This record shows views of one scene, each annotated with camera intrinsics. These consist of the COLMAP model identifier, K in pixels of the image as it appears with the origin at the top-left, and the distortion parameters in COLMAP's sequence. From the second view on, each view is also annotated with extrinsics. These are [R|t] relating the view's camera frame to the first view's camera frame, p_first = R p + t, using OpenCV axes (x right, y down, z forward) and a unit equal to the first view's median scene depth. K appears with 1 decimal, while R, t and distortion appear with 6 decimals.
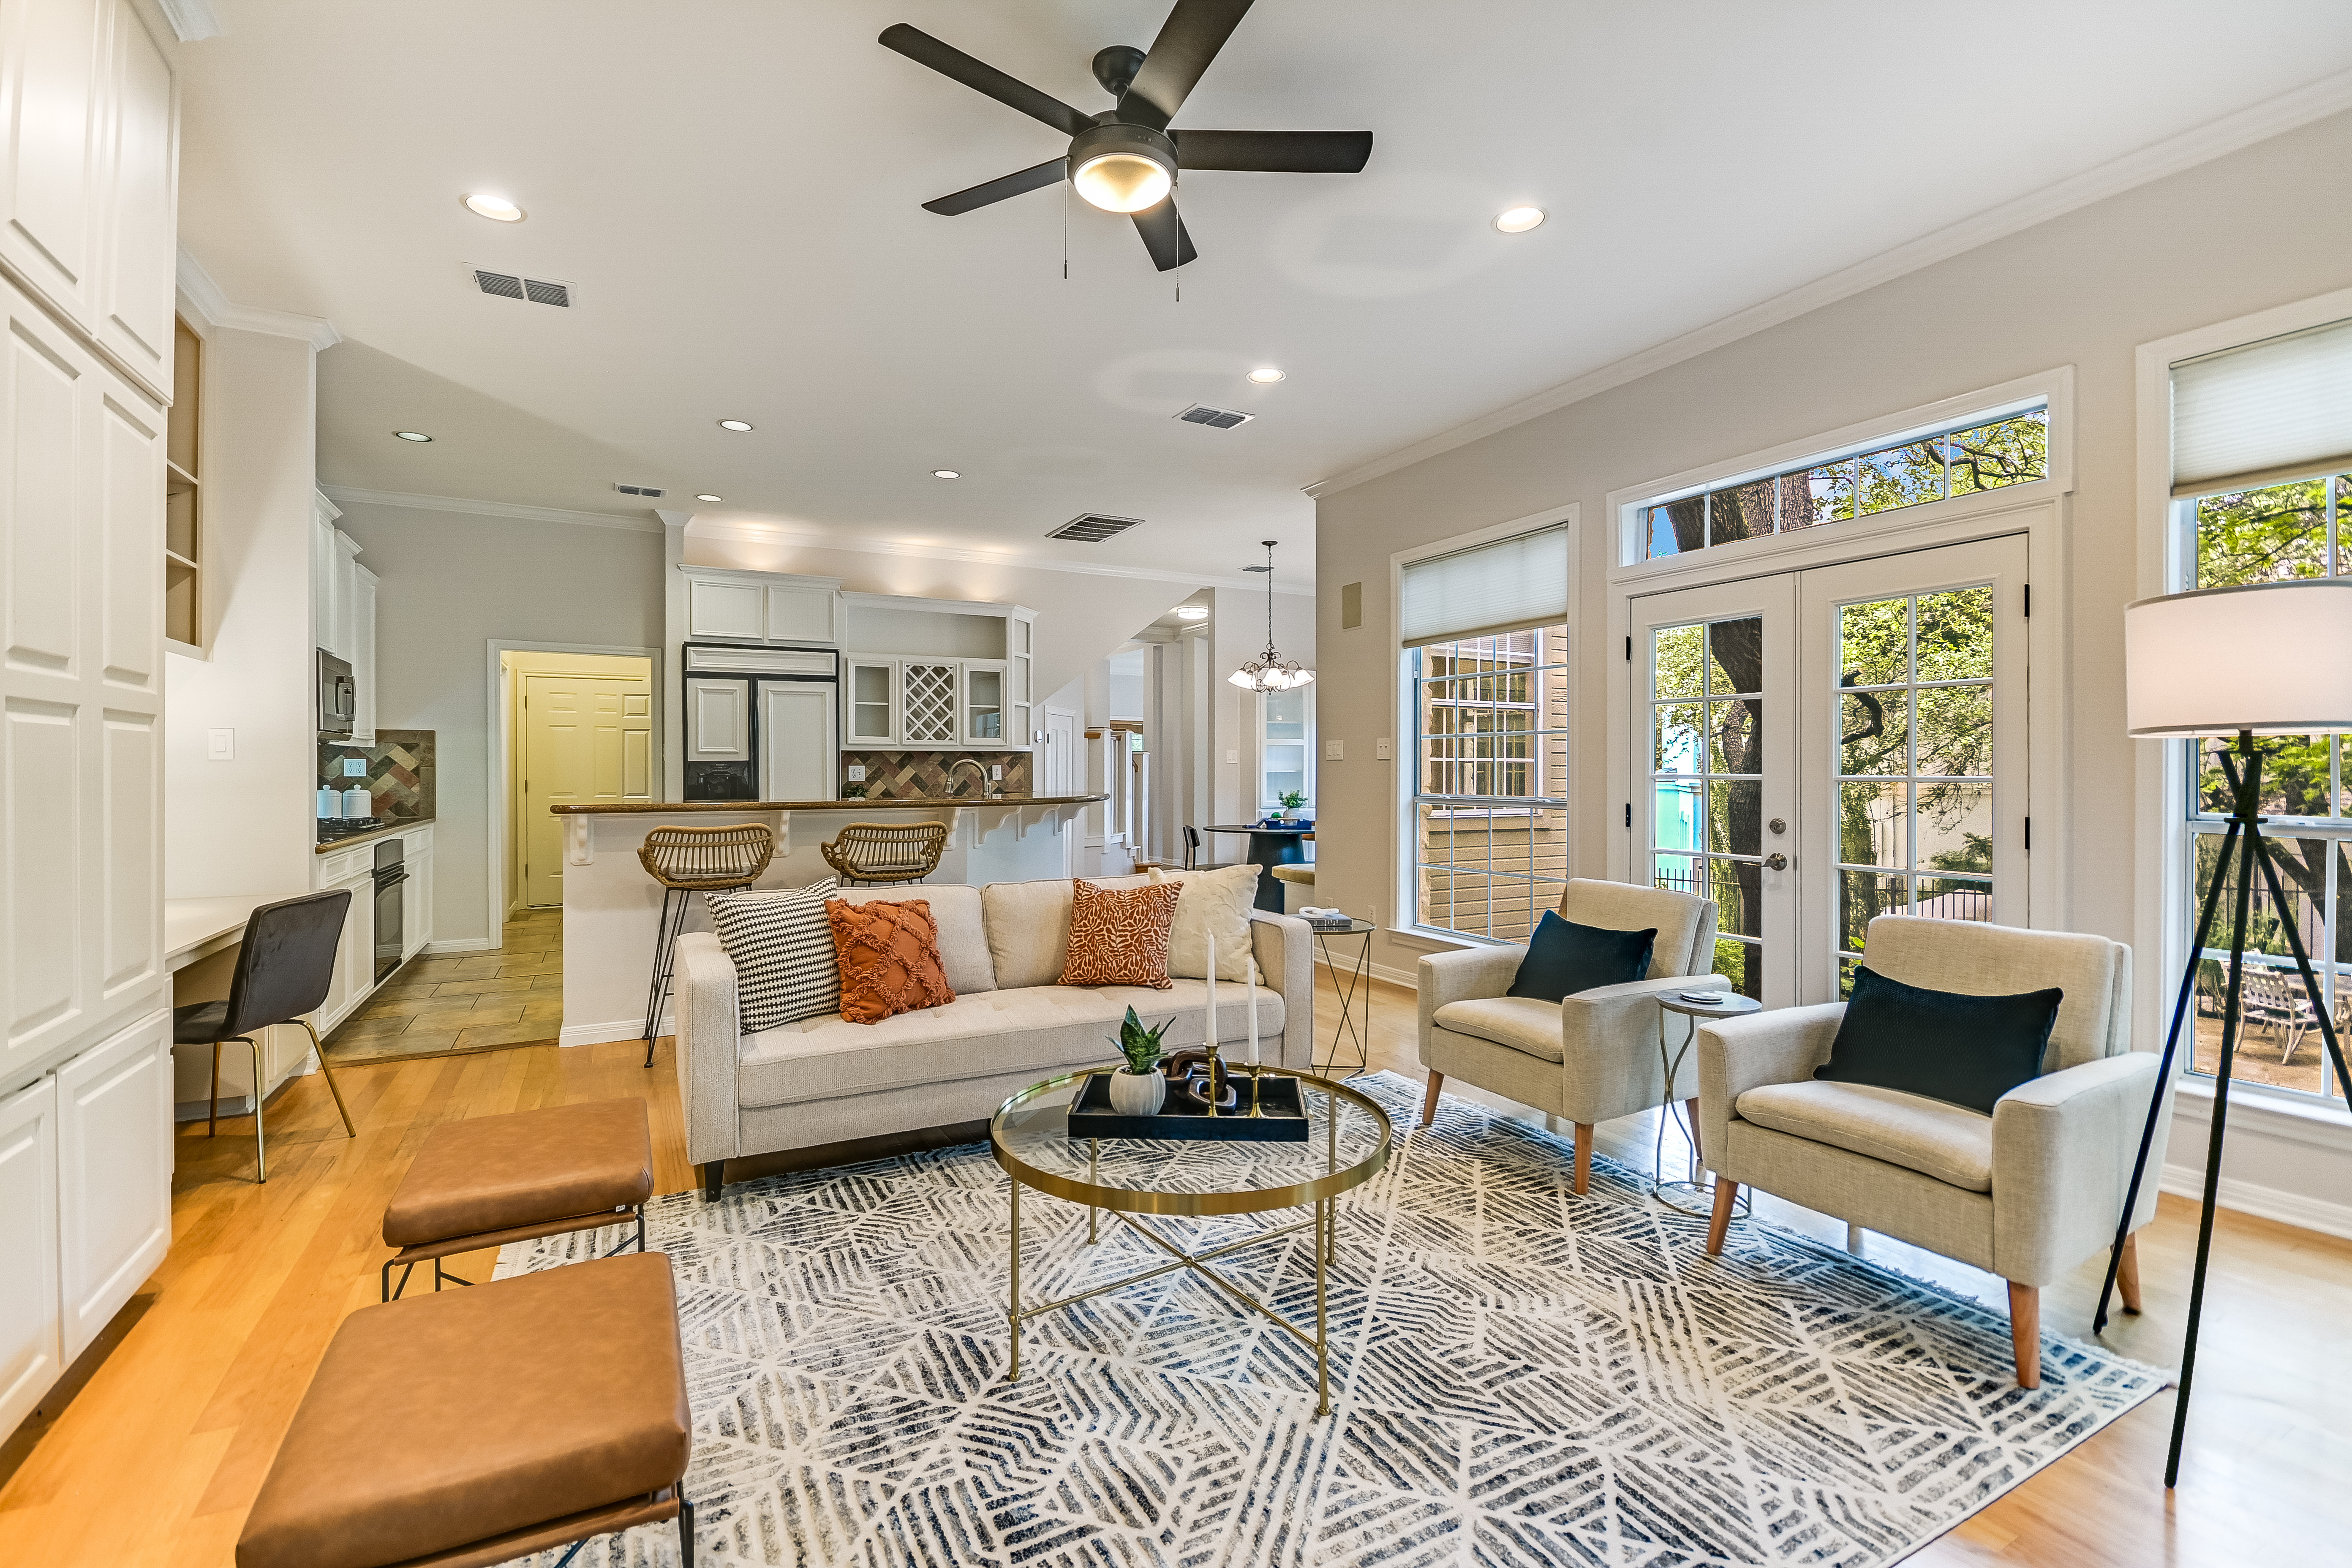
lens RADIAL K [[1064.0, 0, 1181.8], [0, 1064.0, 773.6], [0, 0, 1]] dist [0.000960, 0.000031]
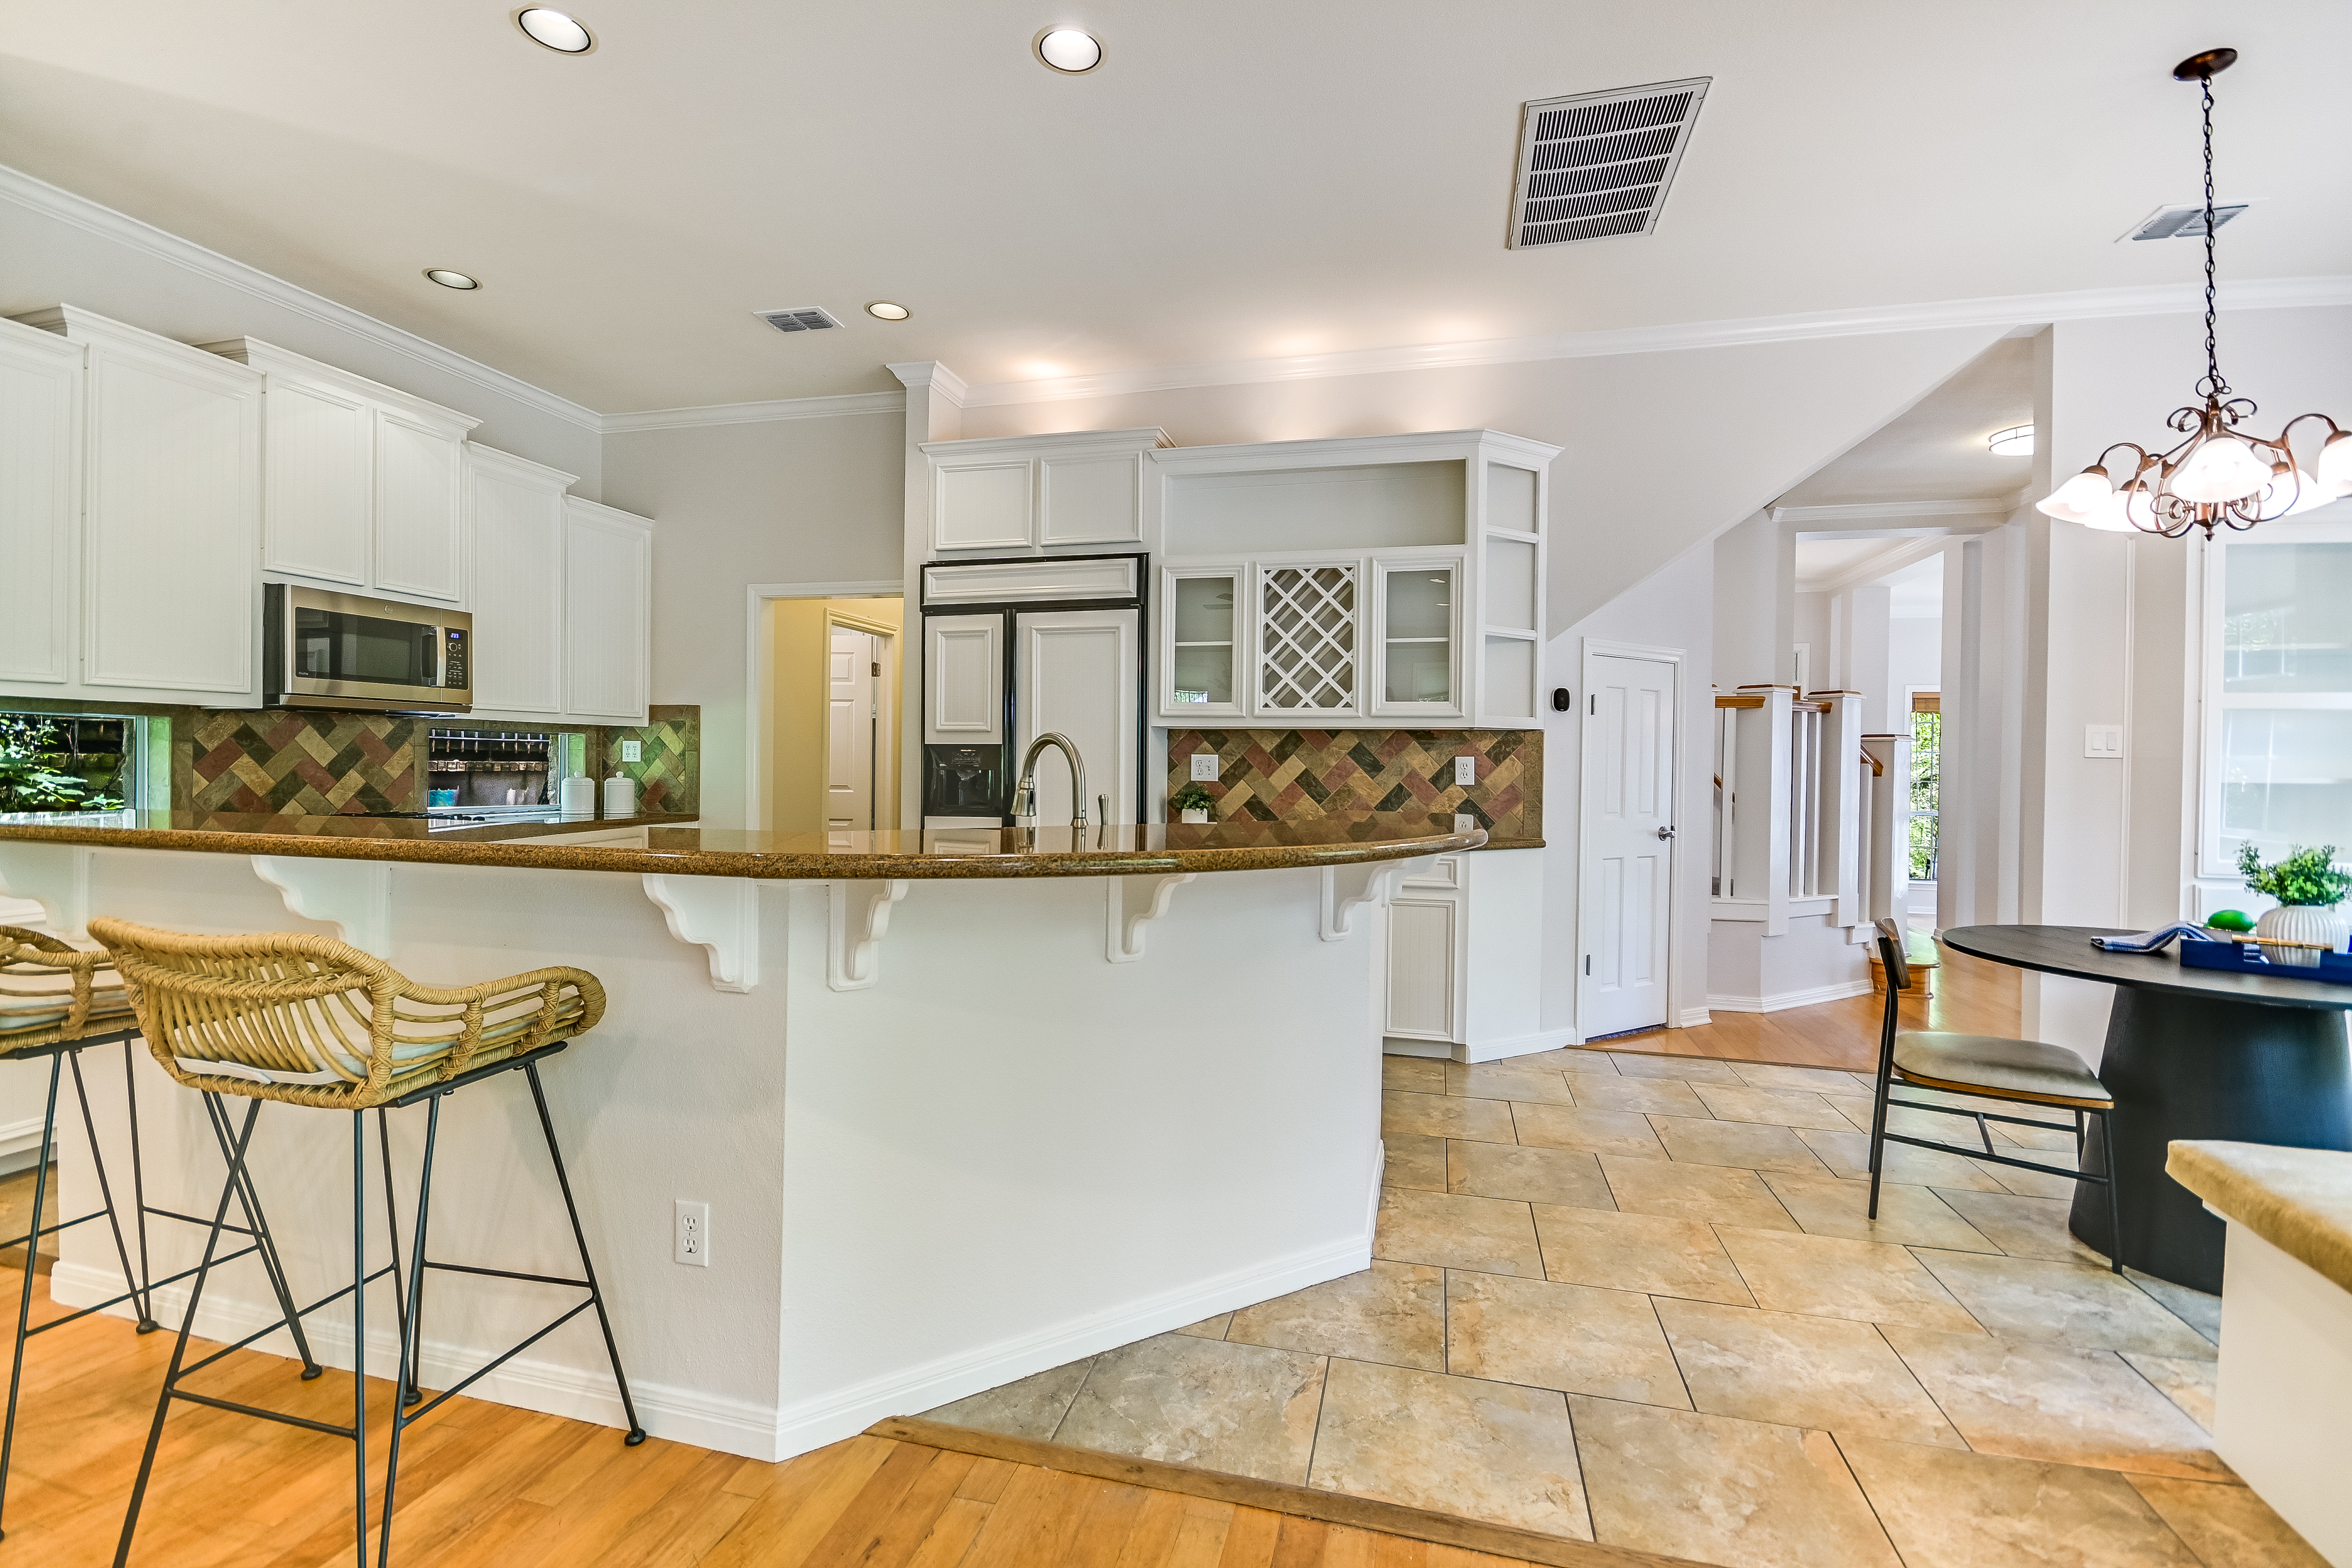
lens RADIAL K [[1024.5, 0, 1171.0], [0, 1024.5, 771.3], [0, 0, 1]] dist [-0.015283, -0.000118]
pose [[0.725064, 0.018681, -0.688428, 0.067677], [-0.016433, 0.999817, 0.009823, -0.003505], [0.688485, 0.004191, 0.725238, 0.584109]]
